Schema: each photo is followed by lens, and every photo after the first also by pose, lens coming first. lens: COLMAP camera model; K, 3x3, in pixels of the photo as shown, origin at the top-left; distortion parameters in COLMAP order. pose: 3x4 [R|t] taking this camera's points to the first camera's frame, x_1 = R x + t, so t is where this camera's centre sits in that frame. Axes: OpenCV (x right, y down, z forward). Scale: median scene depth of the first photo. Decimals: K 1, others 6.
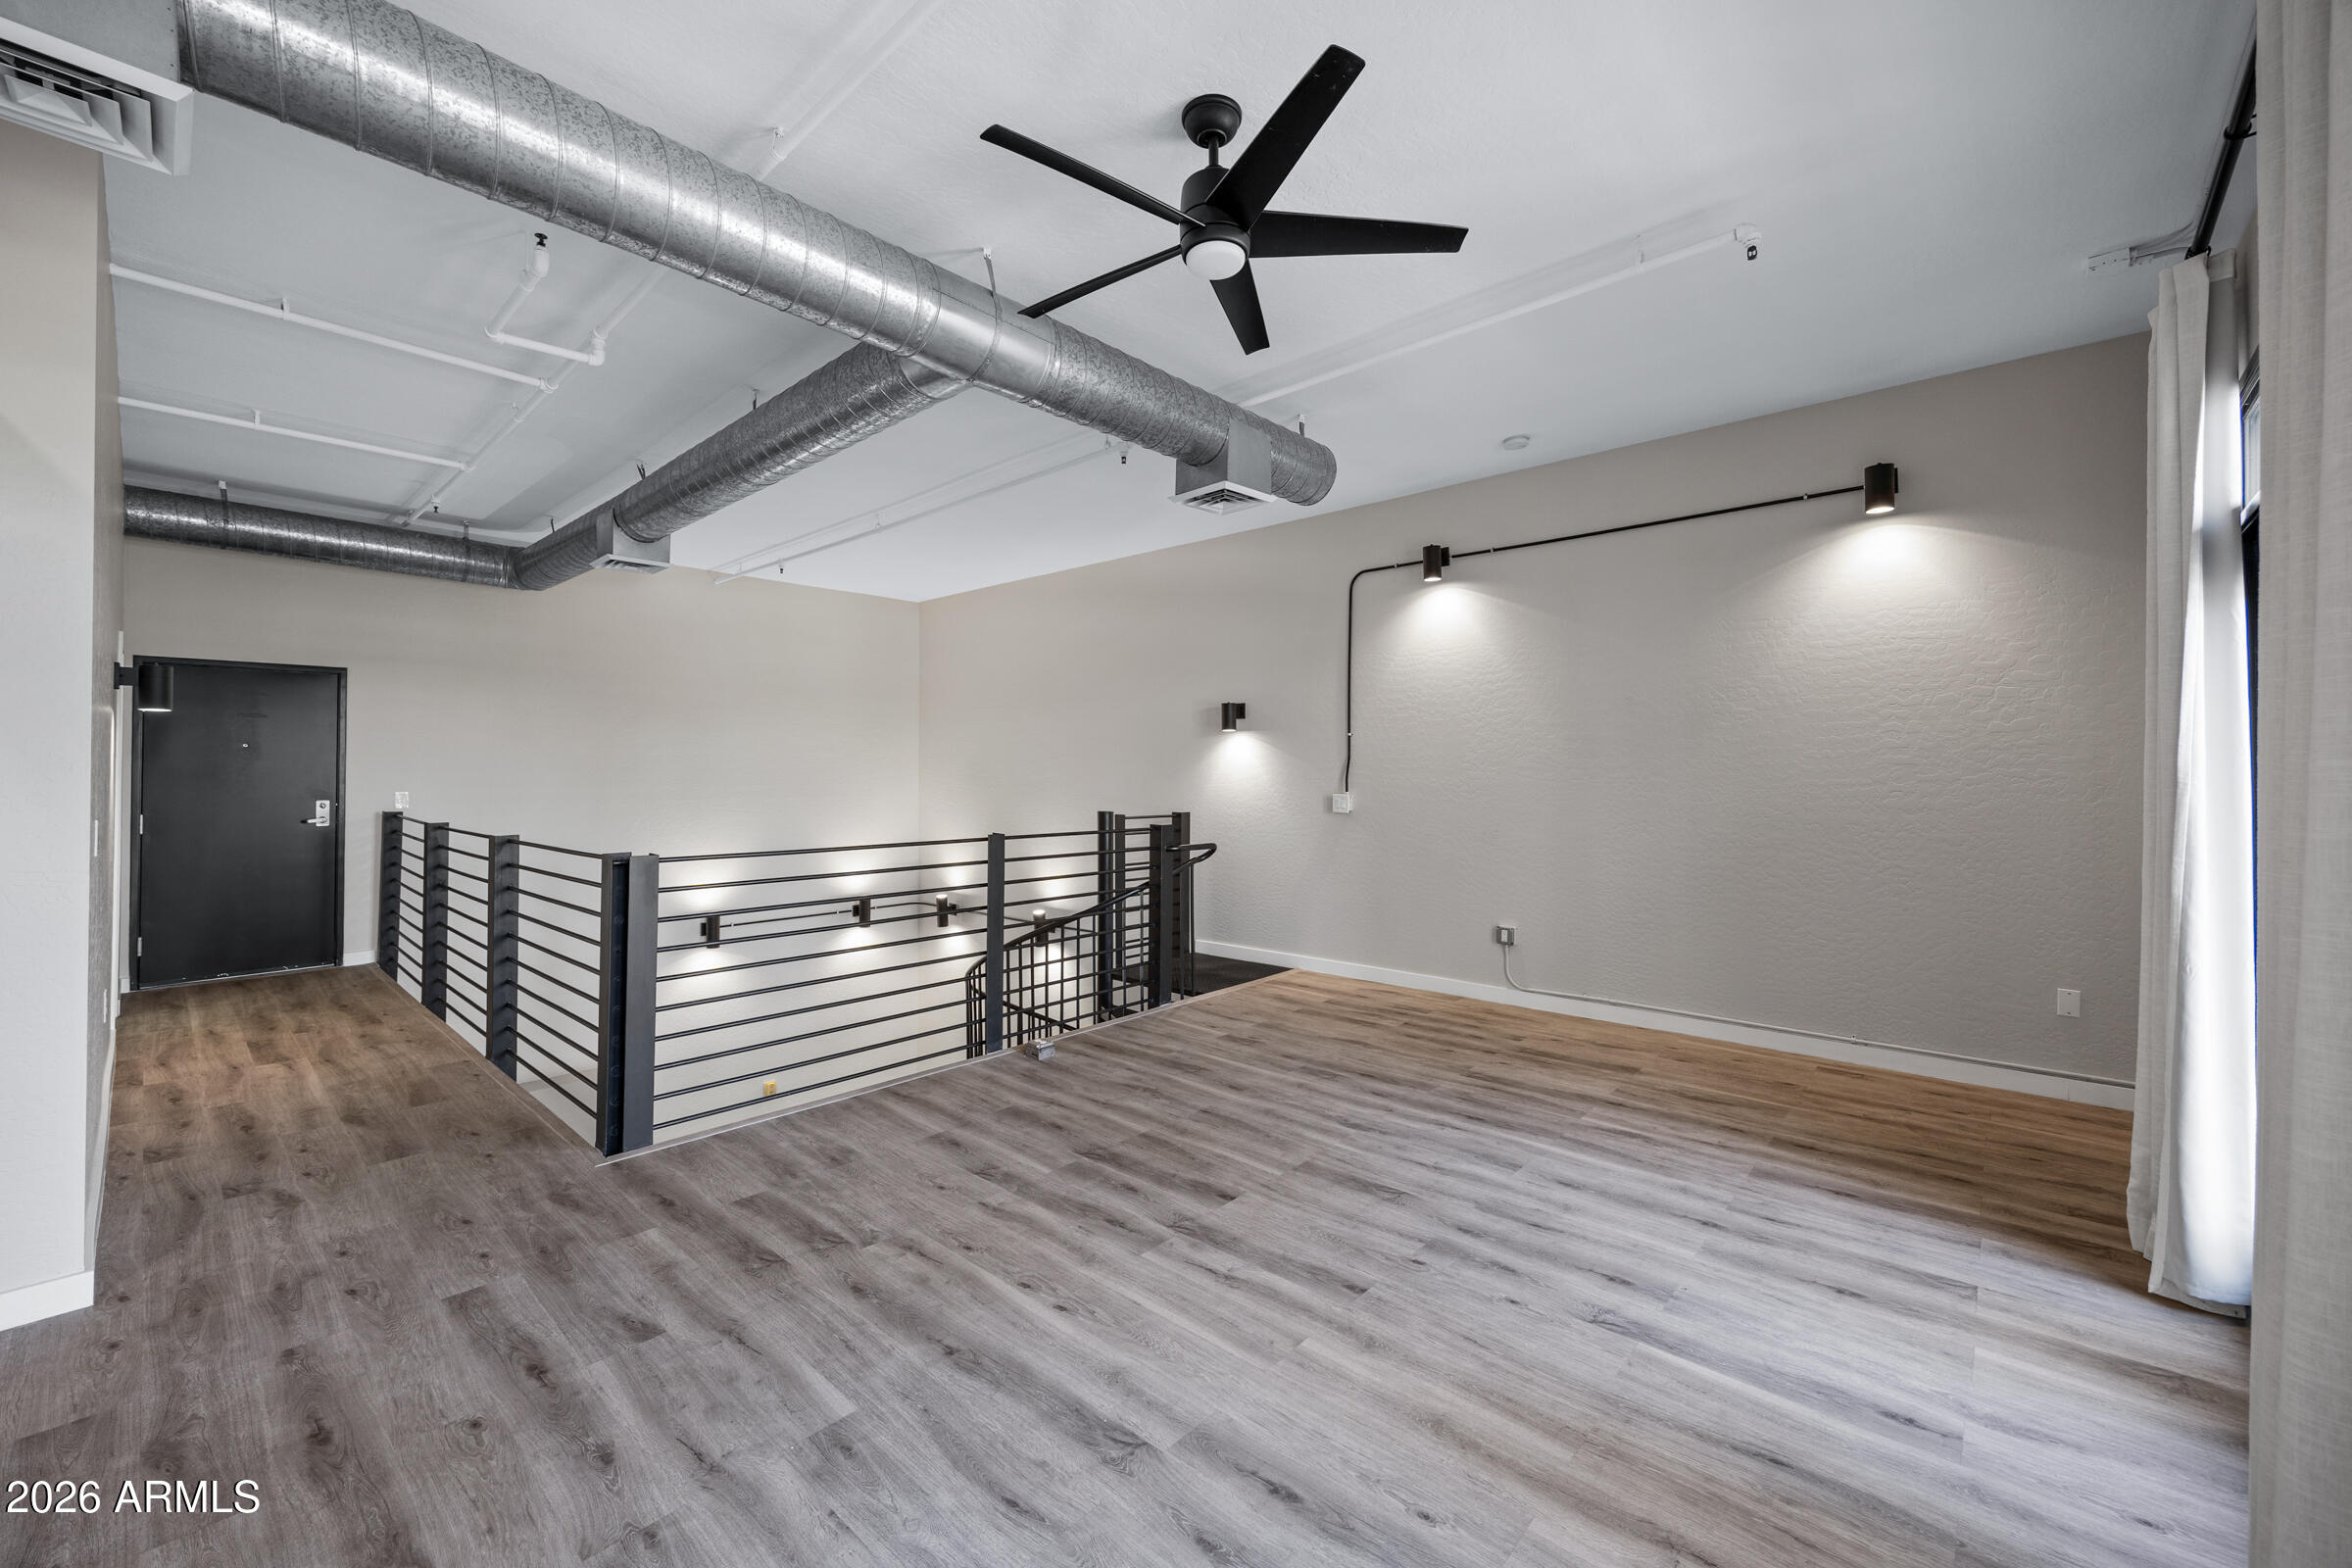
lens RADIAL K [[934.7, 0, 1166.9], [0, 934.7, 760.8], [0, 0, 1]] dist [0.003619, -0.000651]
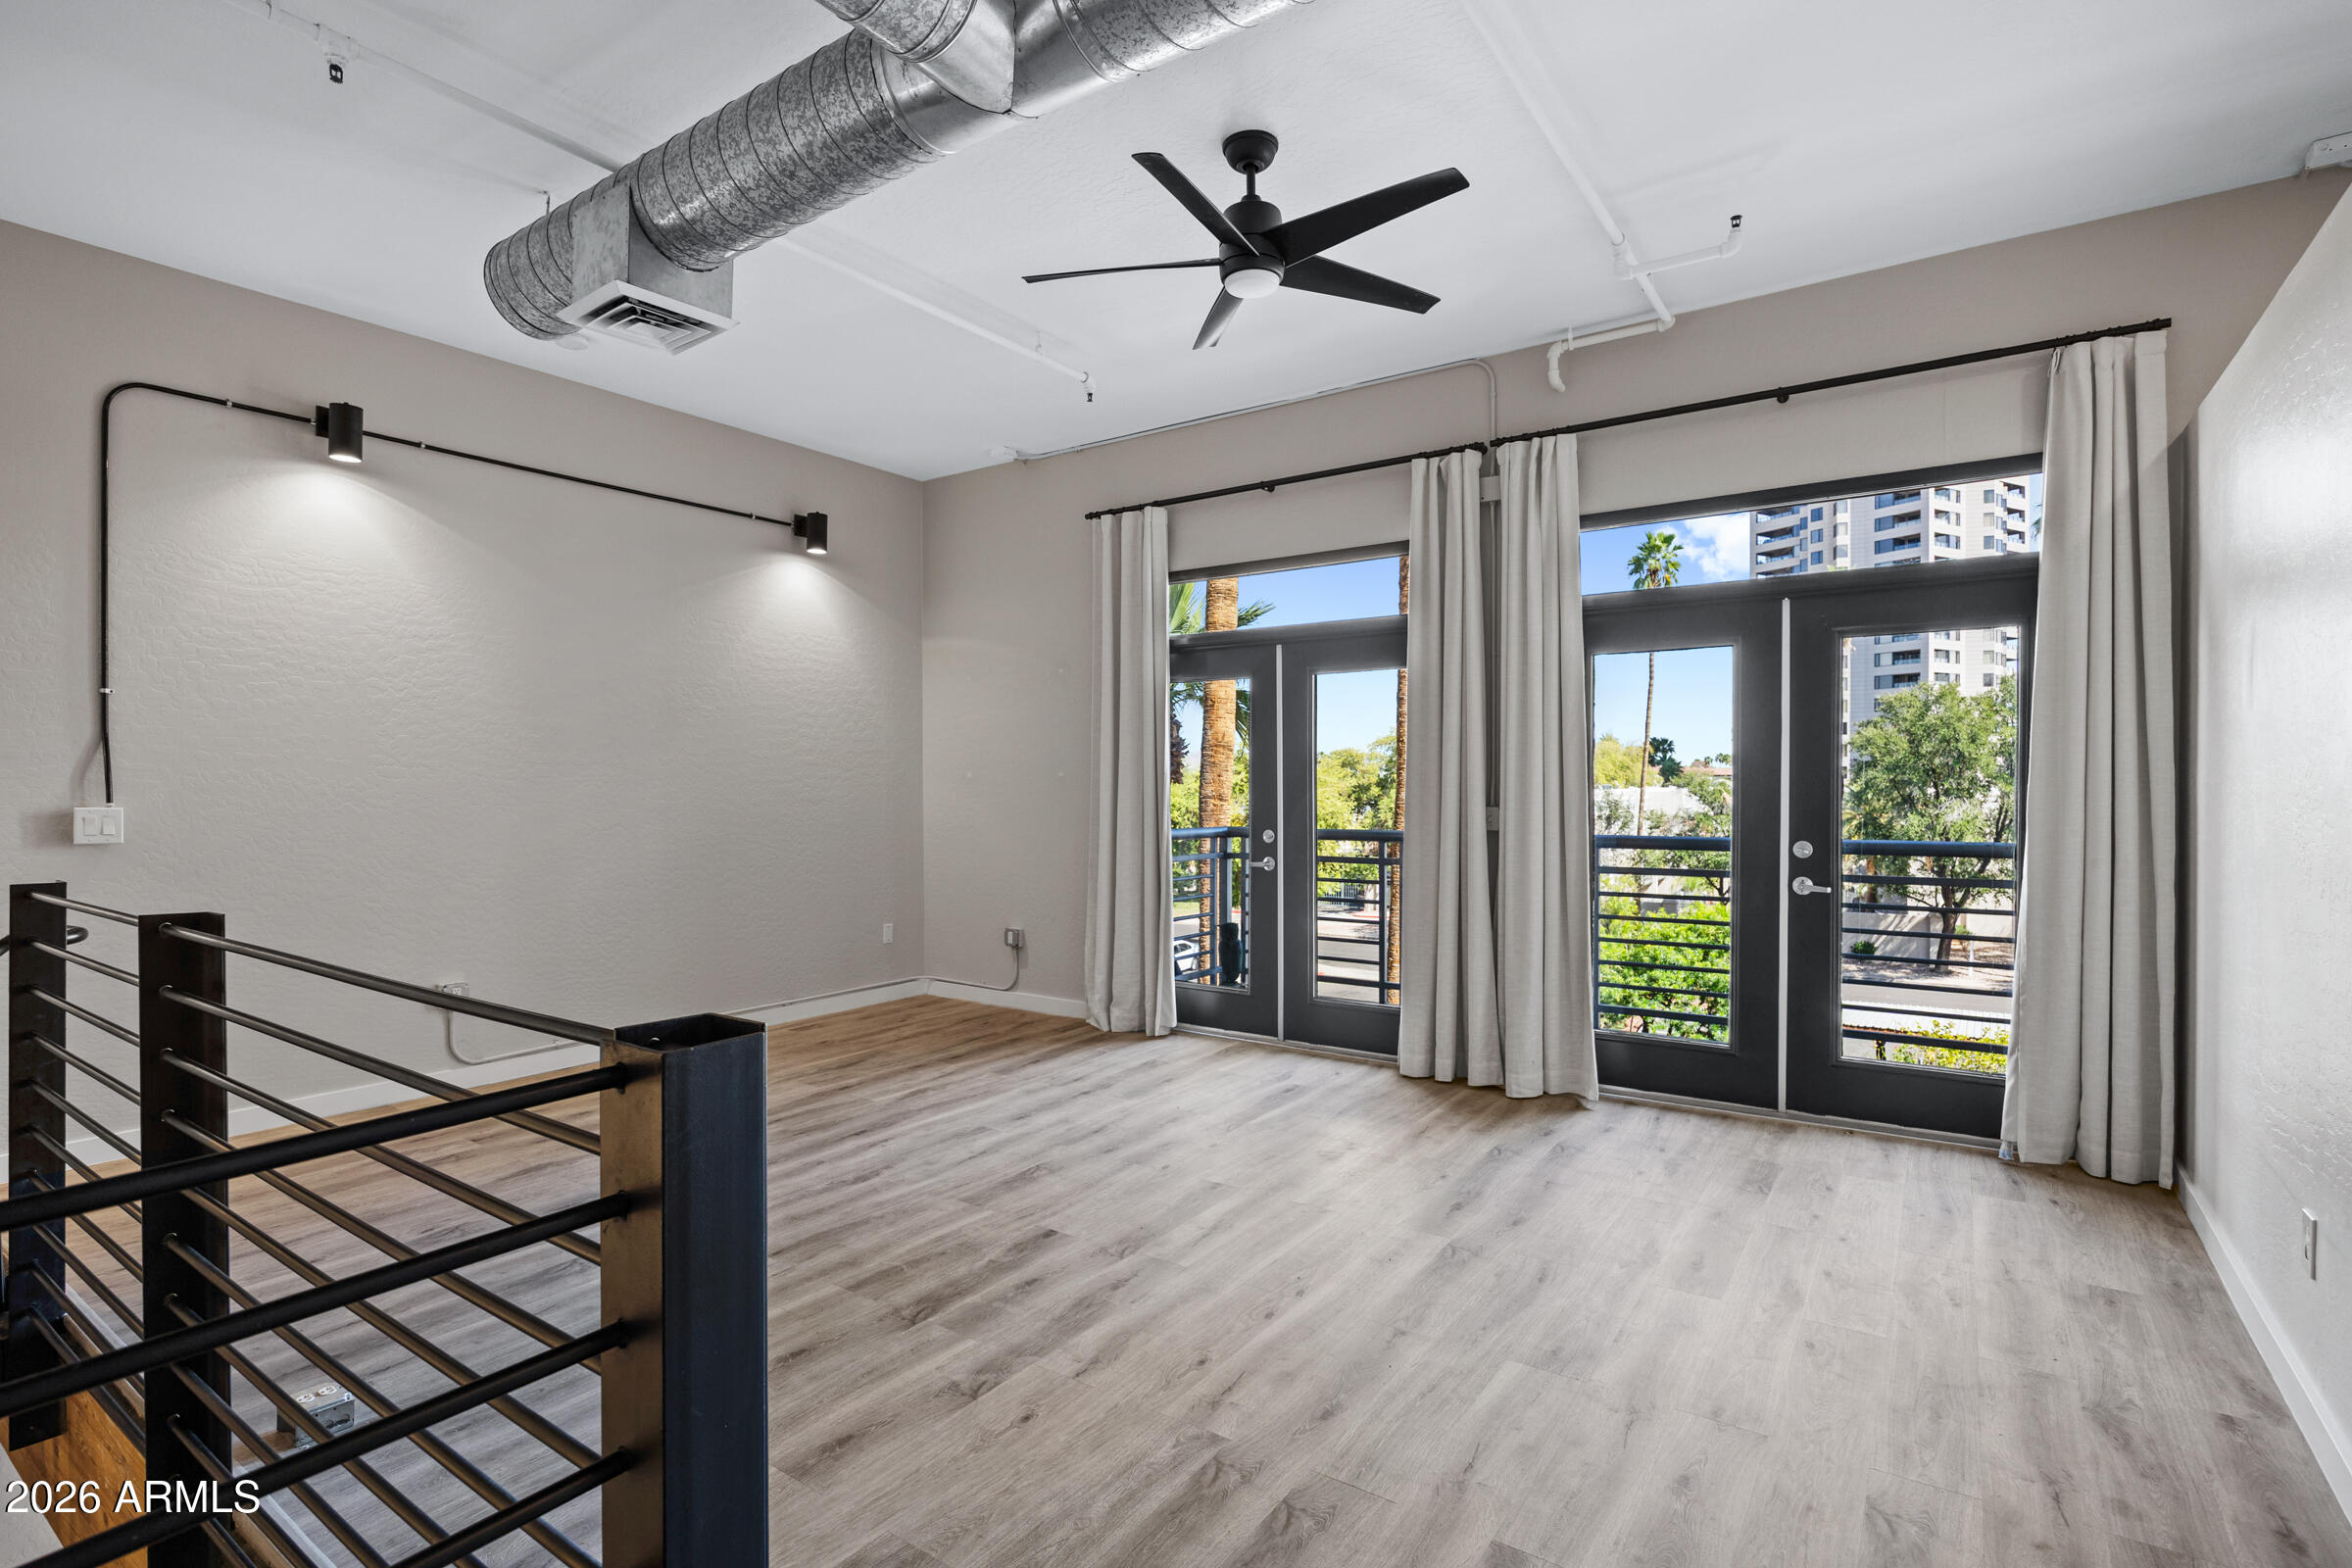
lens RADIAL K [[1125.1, 0, 1169.1], [0, 1125.1, 800.2], [0, 0, 1]] dist [-0.013181, 0.001855]
pose [[-0.132362, -0.015488, 0.991080, -0.931011], [-0.009041, 0.999855, 0.014417, 0.032856], [-0.991160, -0.007052, -0.132483, 0.953730]]
